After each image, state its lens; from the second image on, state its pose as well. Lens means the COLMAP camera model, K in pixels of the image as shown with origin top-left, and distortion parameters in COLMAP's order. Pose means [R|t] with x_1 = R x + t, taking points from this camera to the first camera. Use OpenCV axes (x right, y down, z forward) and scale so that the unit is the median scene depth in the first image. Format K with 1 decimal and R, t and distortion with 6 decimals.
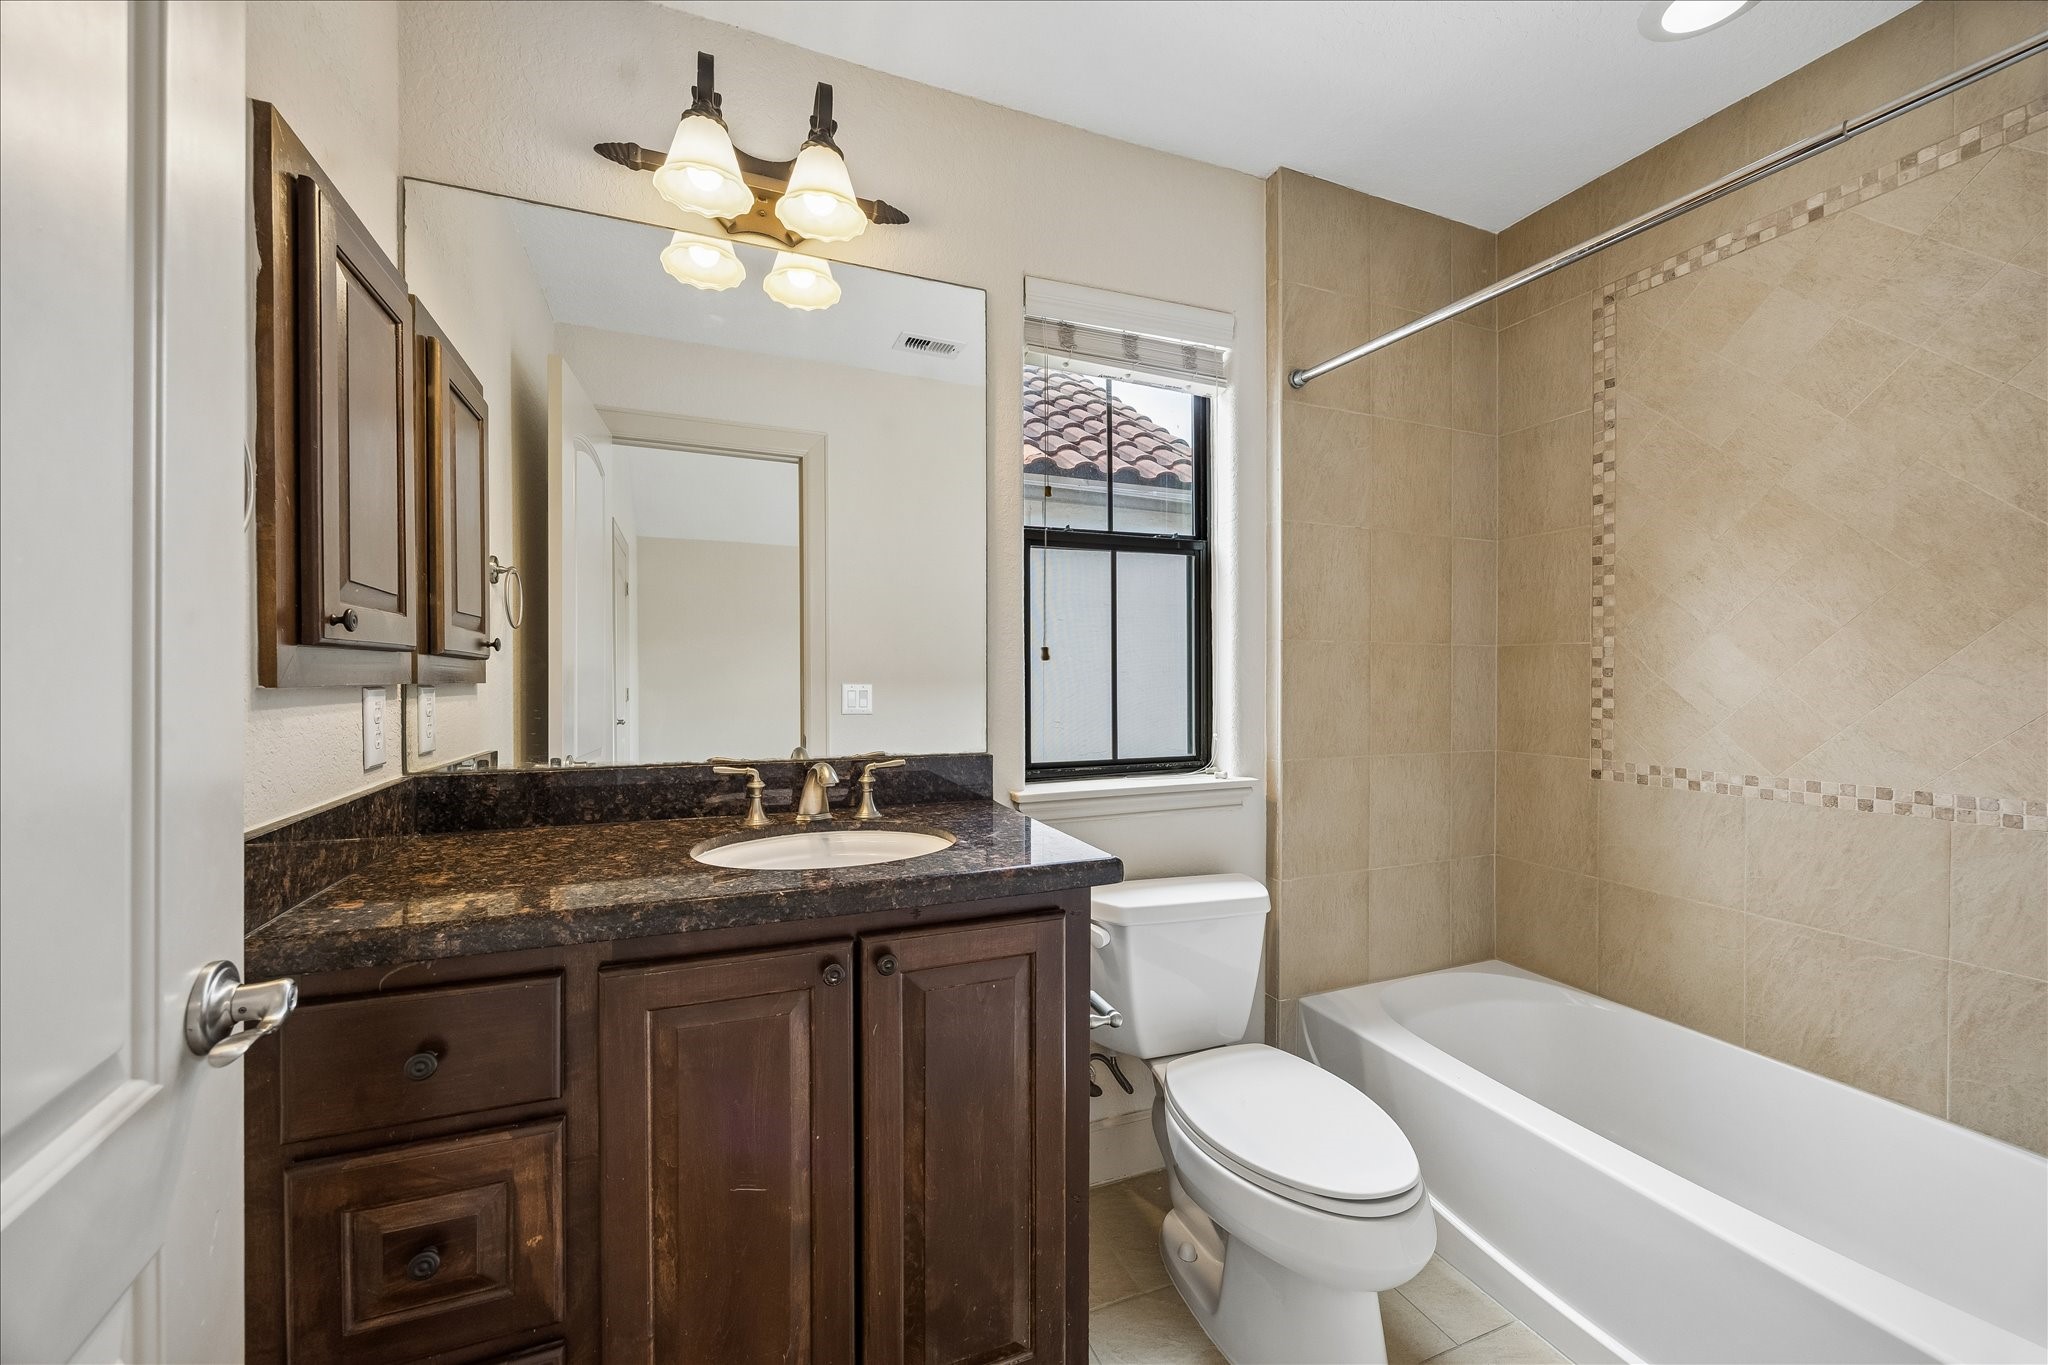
lens RADIAL K [[798.7, 0, 1020.4], [0, 798.7, 680.2], [0, 0, 1]] dist [0.001308, -0.000056]
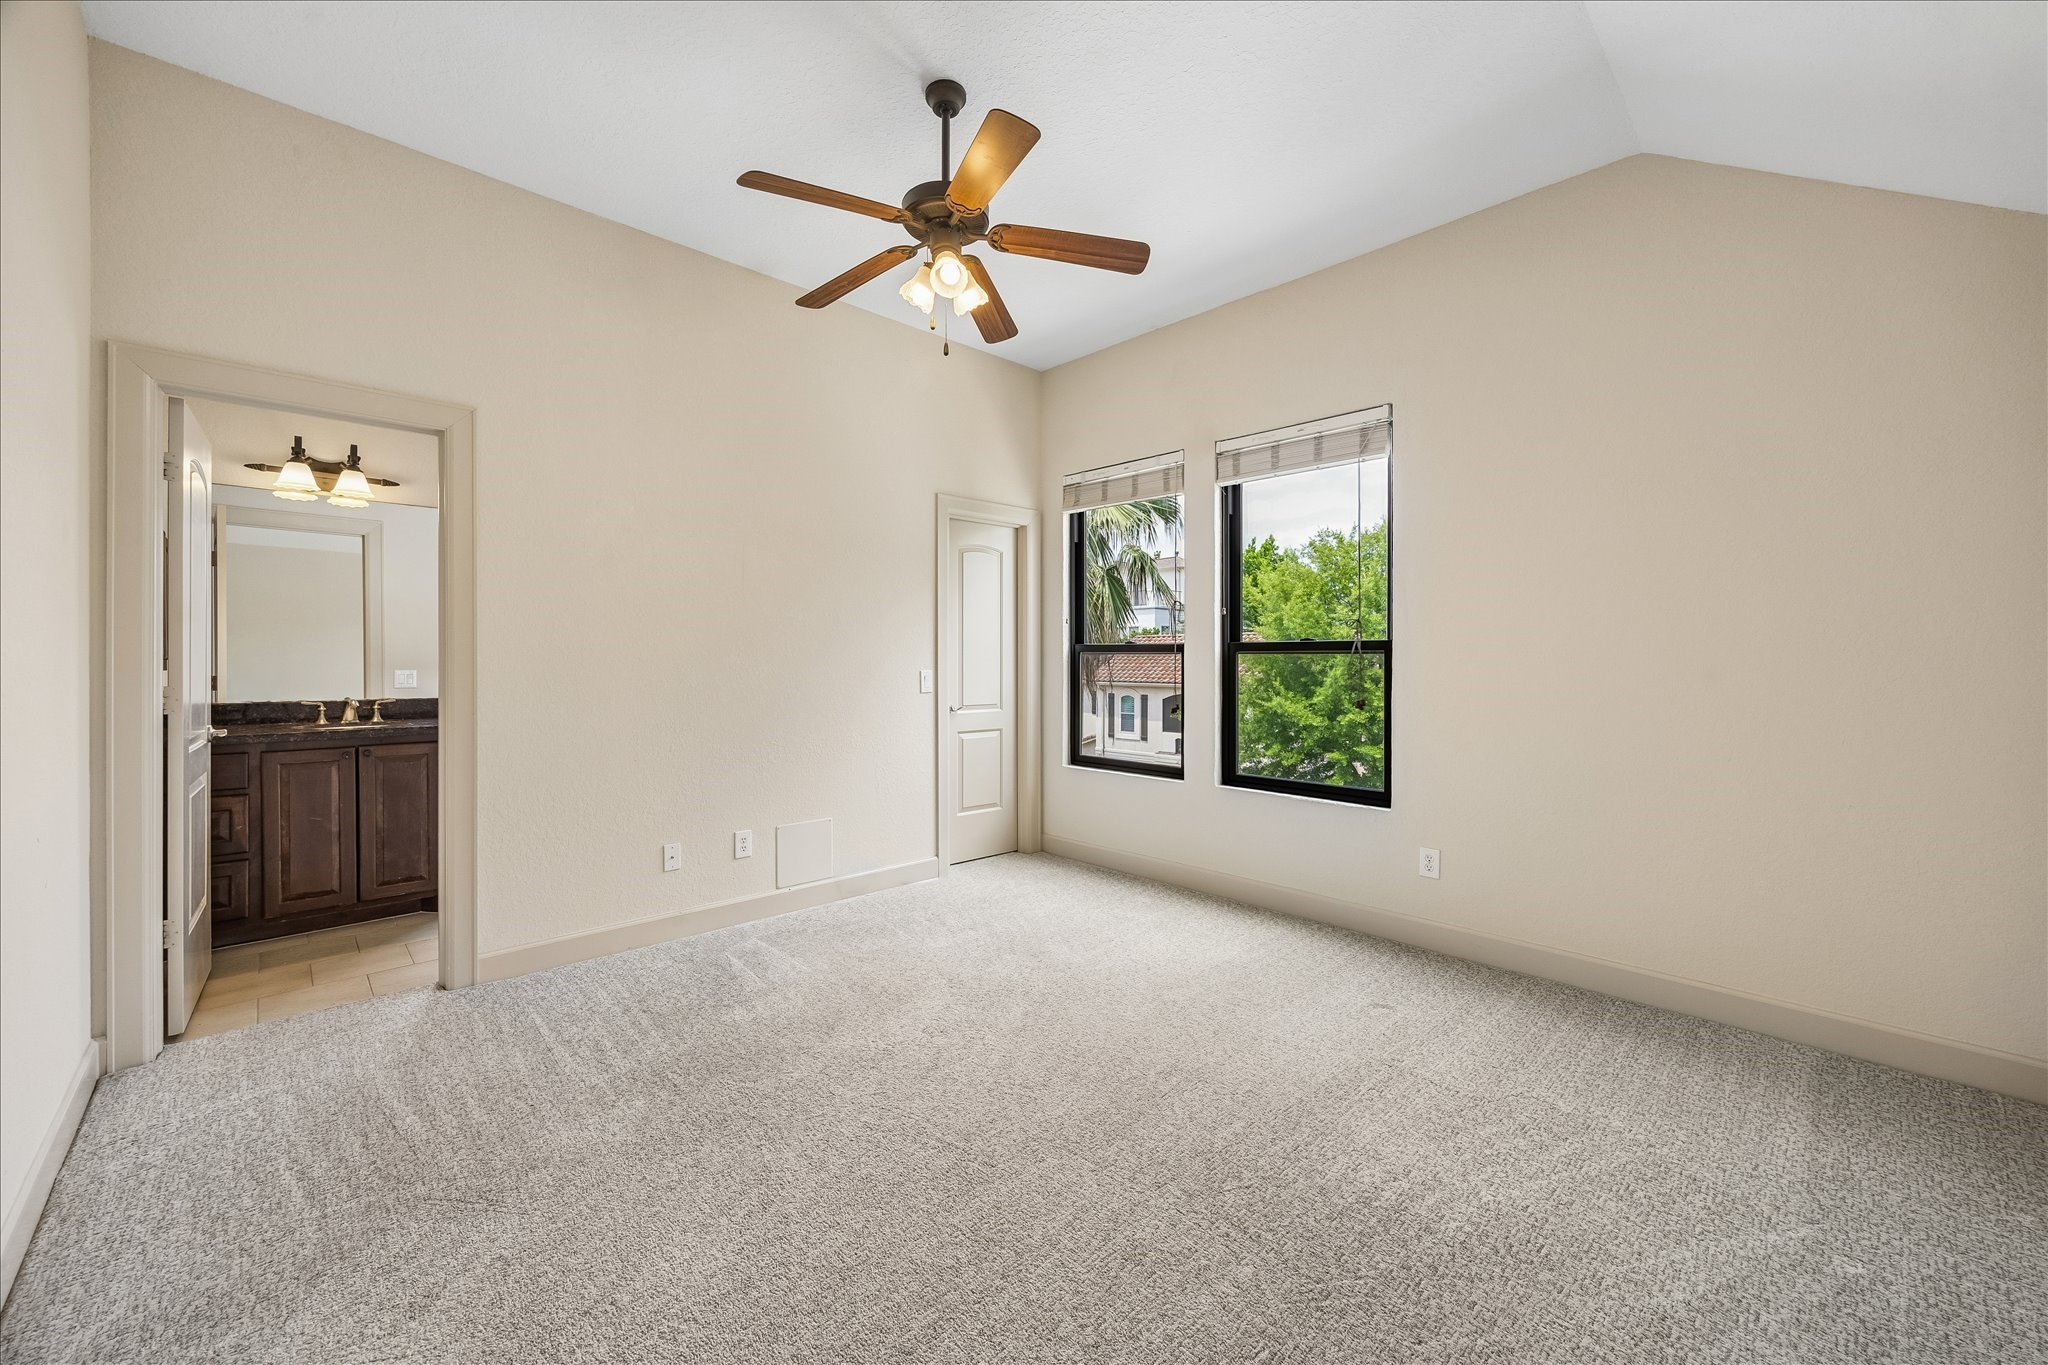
lens RADIAL K [[798.7, 0, 1027.7], [0, 798.7, 674.5], [0, 0, 1]] dist [0.001308, -0.000056]
pose [[0.933439, 0.000899, 0.358735, 1.044075], [-0.004212, 0.999955, 0.008453, -0.016790], [-0.358711, -0.009401, 0.933401, -2.682626]]
